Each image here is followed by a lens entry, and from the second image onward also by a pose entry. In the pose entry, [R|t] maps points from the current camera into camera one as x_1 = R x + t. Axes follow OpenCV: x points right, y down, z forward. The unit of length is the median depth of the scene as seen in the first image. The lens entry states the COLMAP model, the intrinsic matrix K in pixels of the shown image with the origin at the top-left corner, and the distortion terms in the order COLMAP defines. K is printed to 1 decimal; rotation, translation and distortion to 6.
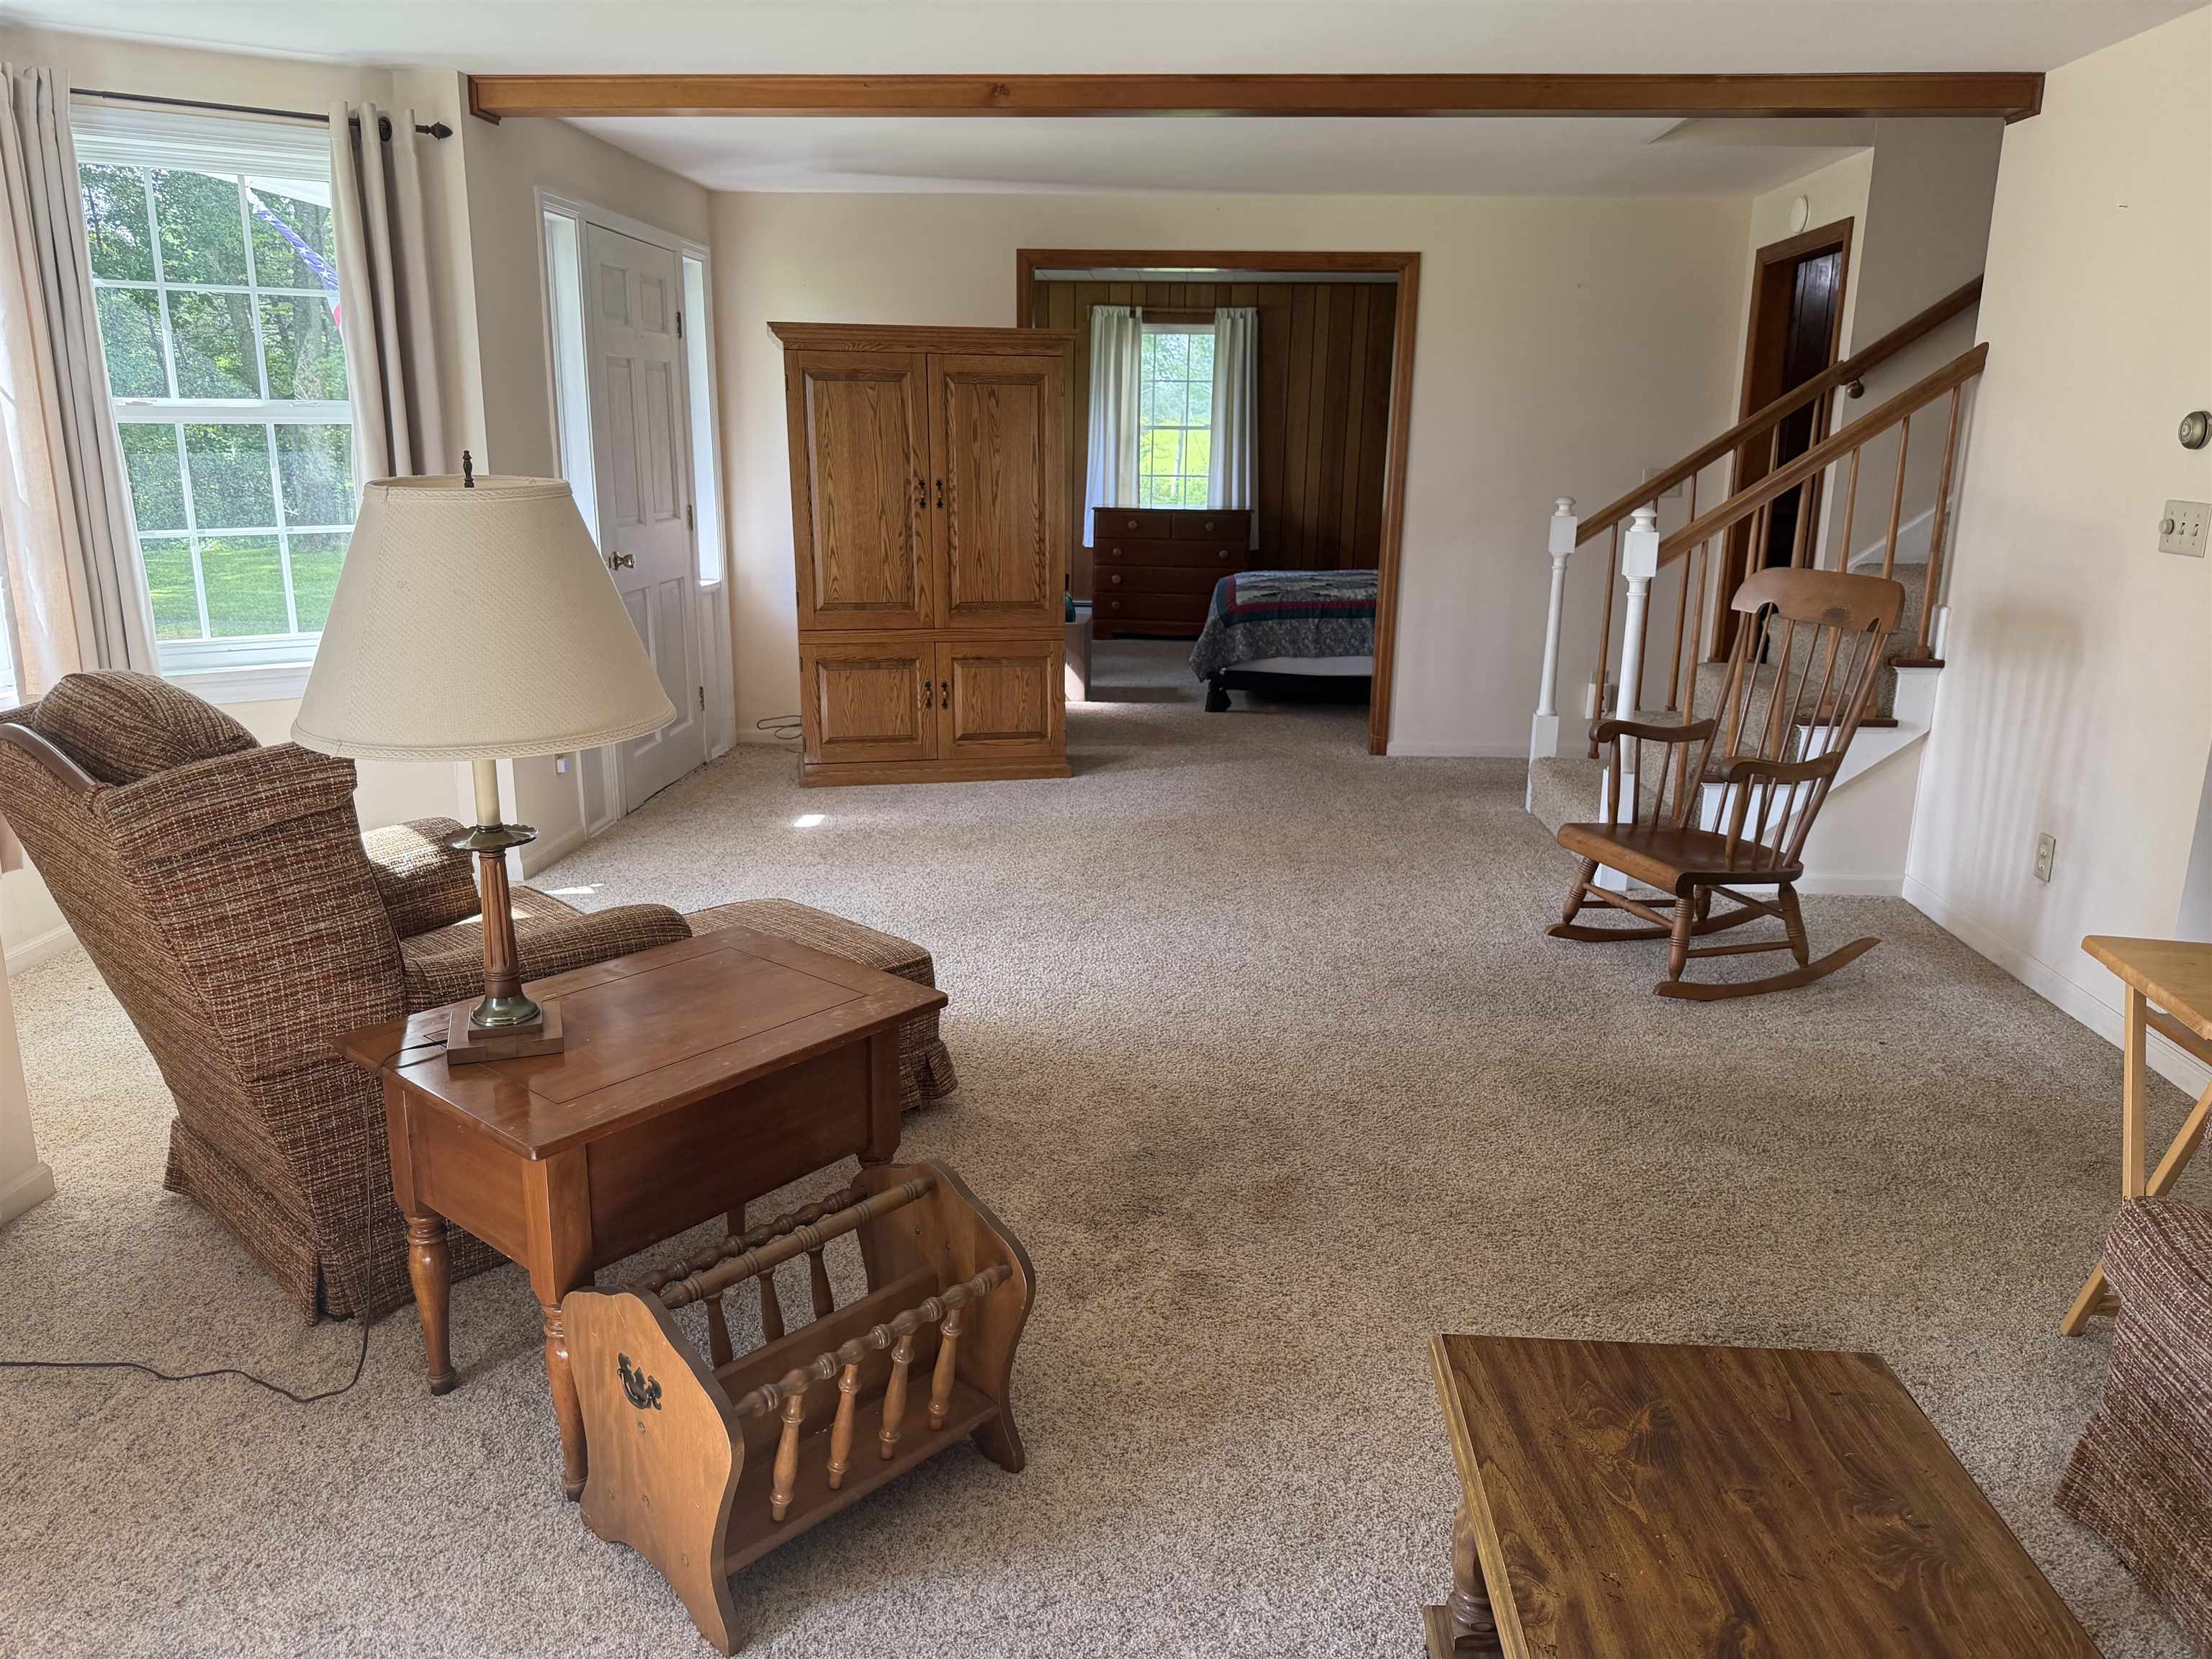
lens RADIAL K [[1557.1, 0, 1099.9], [0, 1557.1, 859.2], [0, 0, 1]] dist [0.045758, -0.059079]
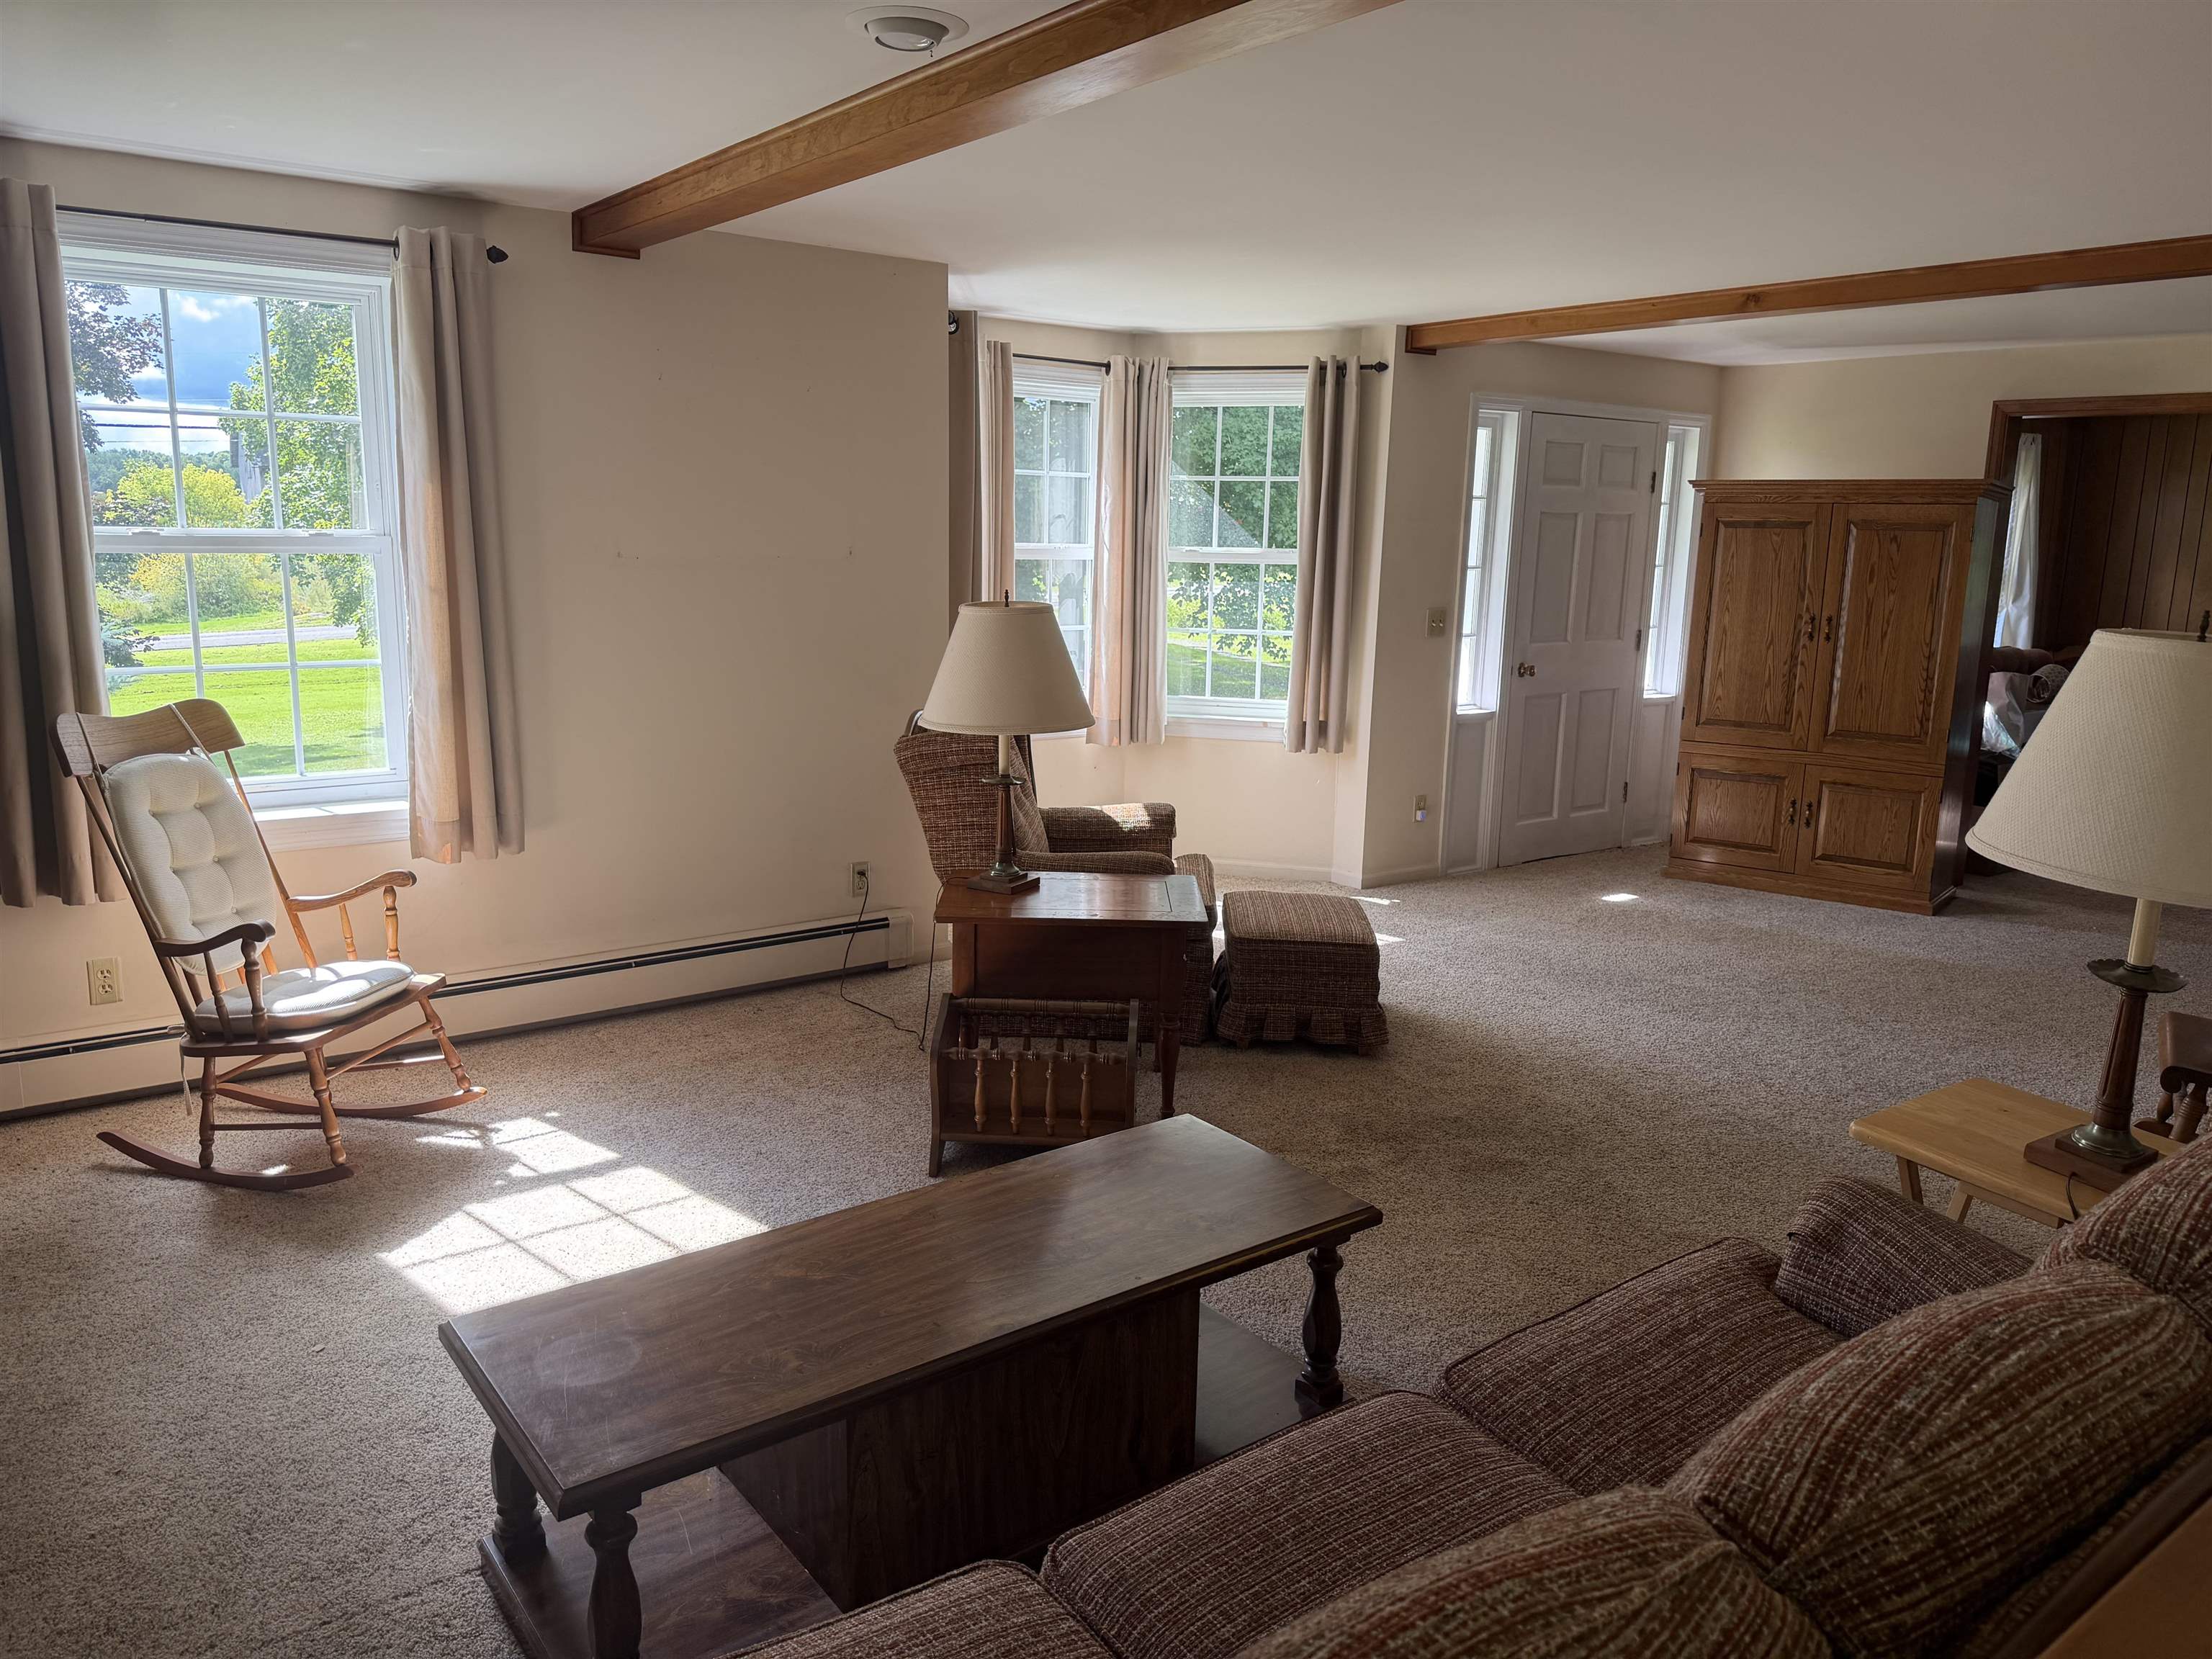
lens RADIAL K [[1557.1, 0, 1115.9], [0, 1557.1, 825.4], [0, 0, 1]] dist [0.045758, -0.059079]
pose [[0.651371, 0.144382, -0.744896, 0.399413], [-0.215917, 0.976412, 0.000448, 0.003821], [0.727389, 0.160544, 0.667181, -0.057531]]
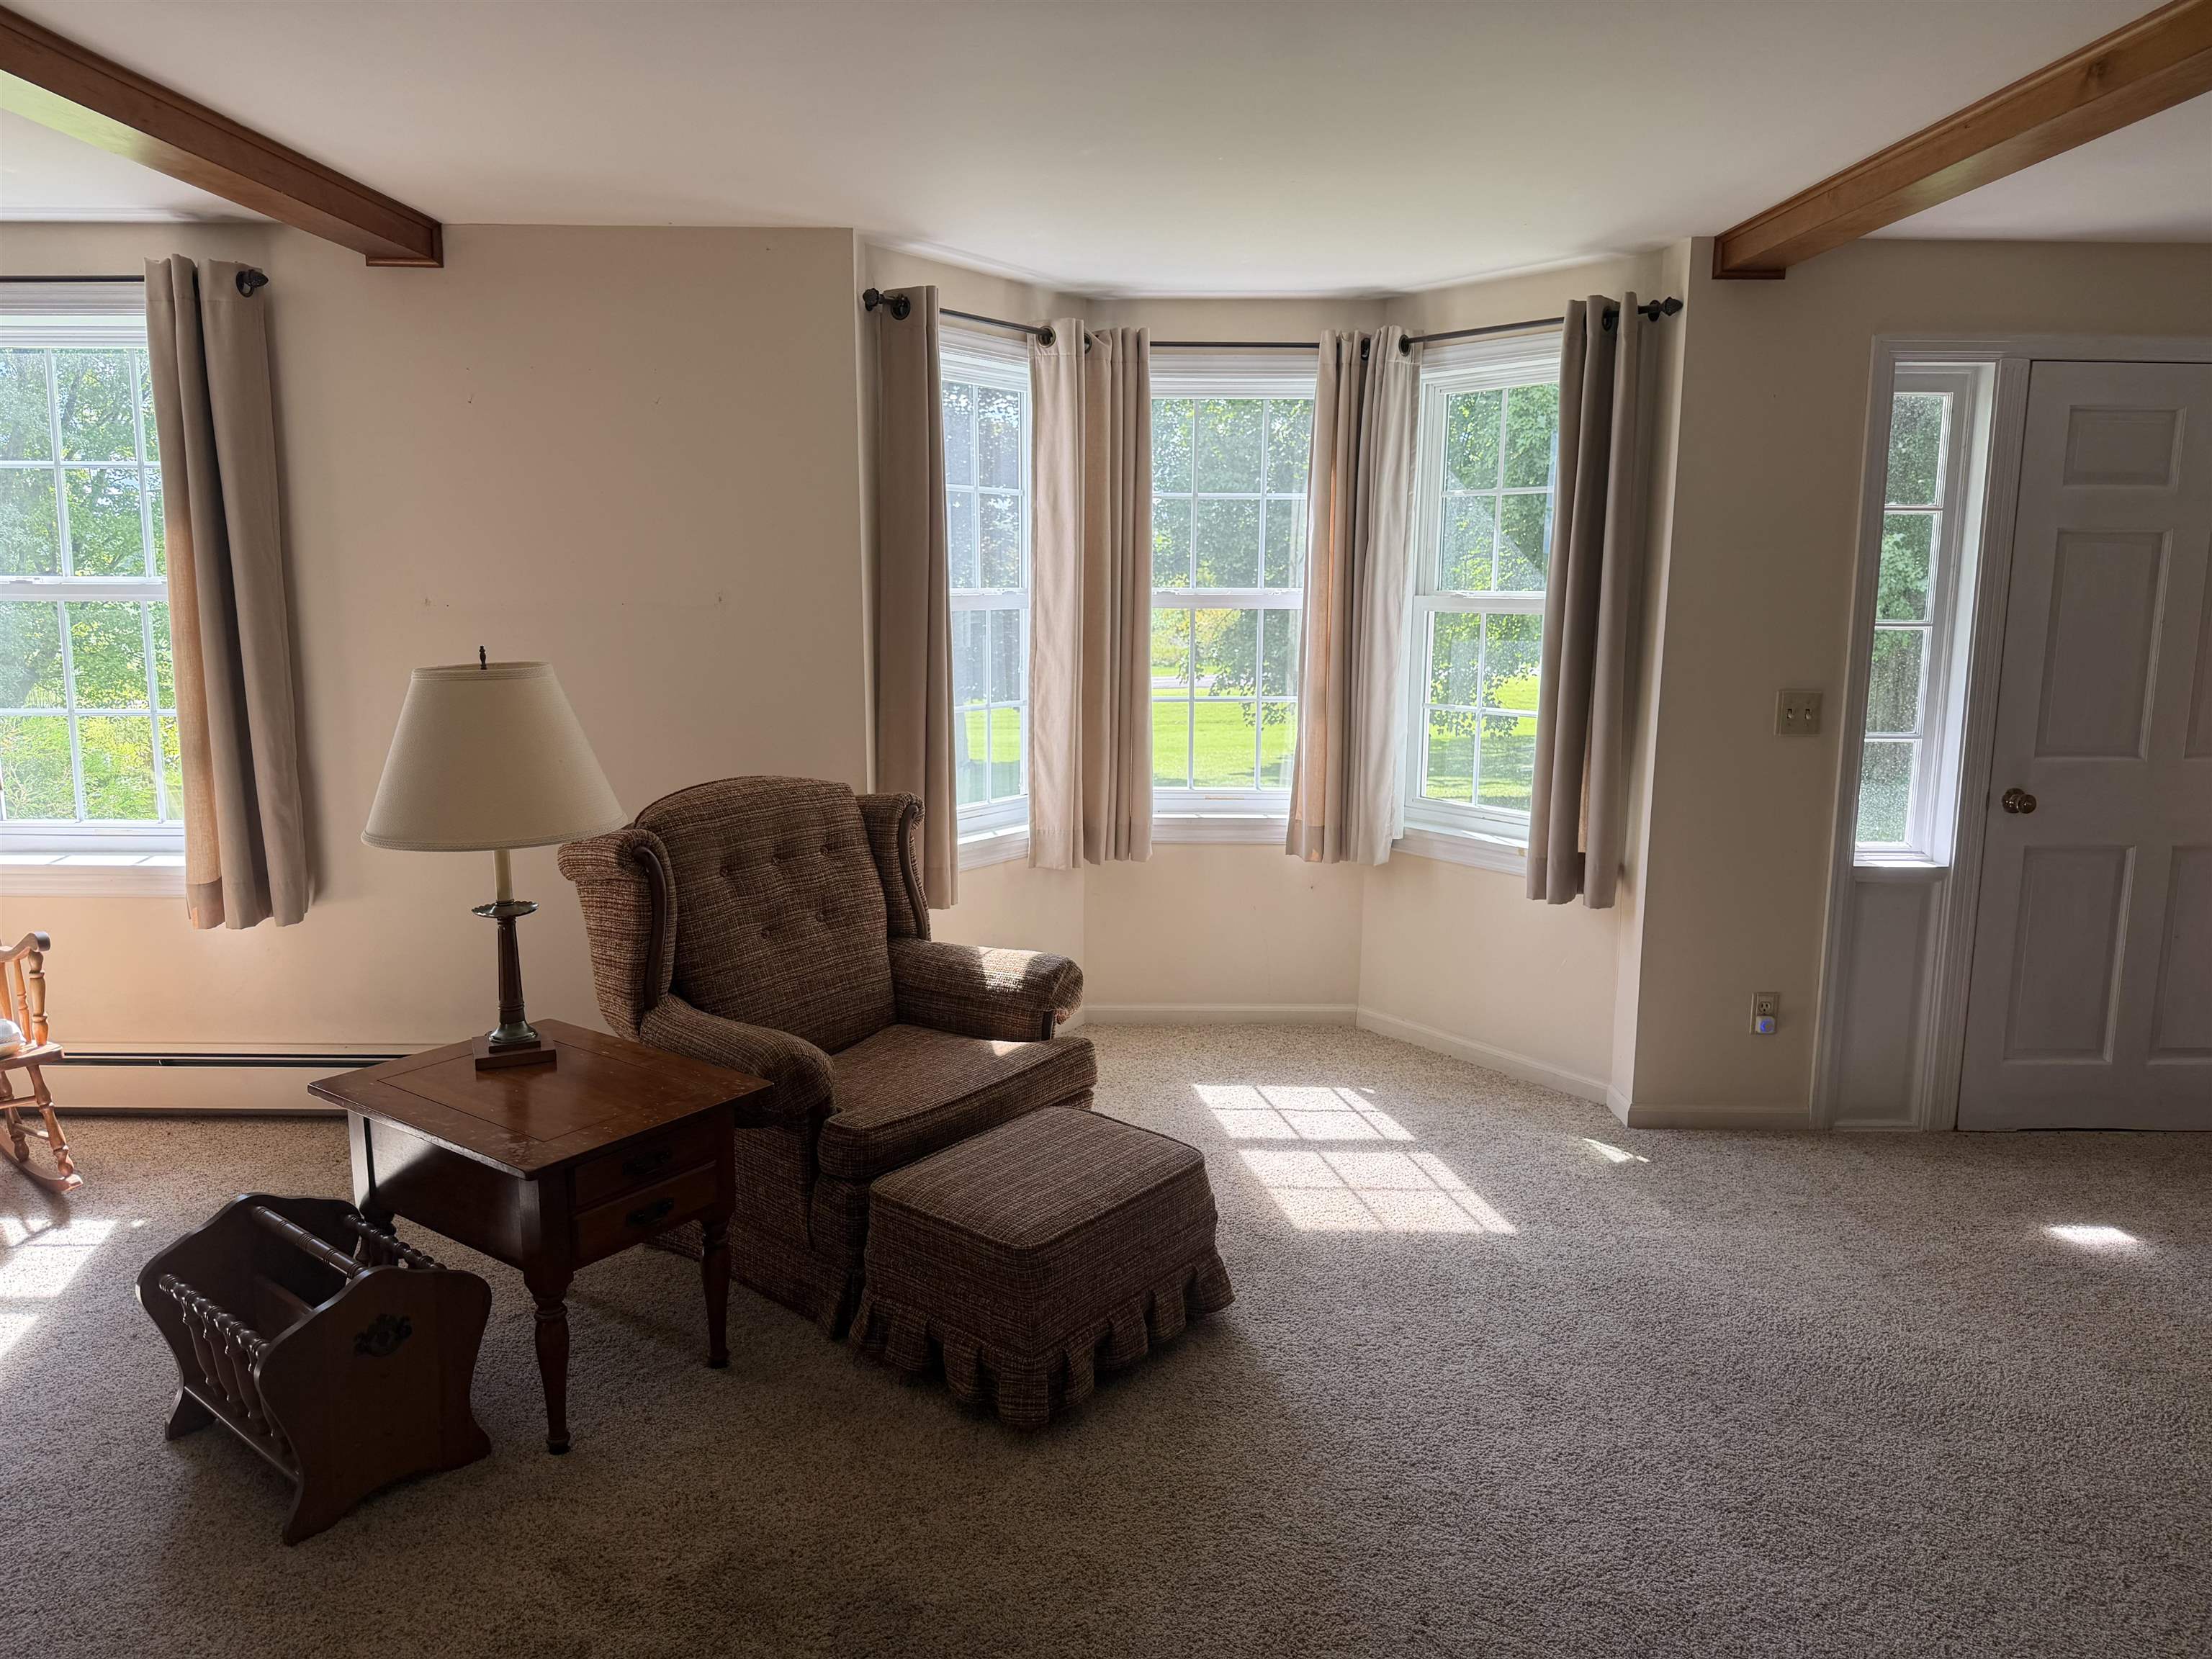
lens RADIAL K [[1557.1, 0, 1109.4], [0, 1557.1, 825.9], [0, 0, 1]] dist [0.045758, -0.059079]
pose [[0.075406, 0.154401, -0.985127, 0.356460], [-0.275883, 0.952605, 0.128186, -0.142699], [0.958229, 0.262114, 0.114429, 0.467003]]
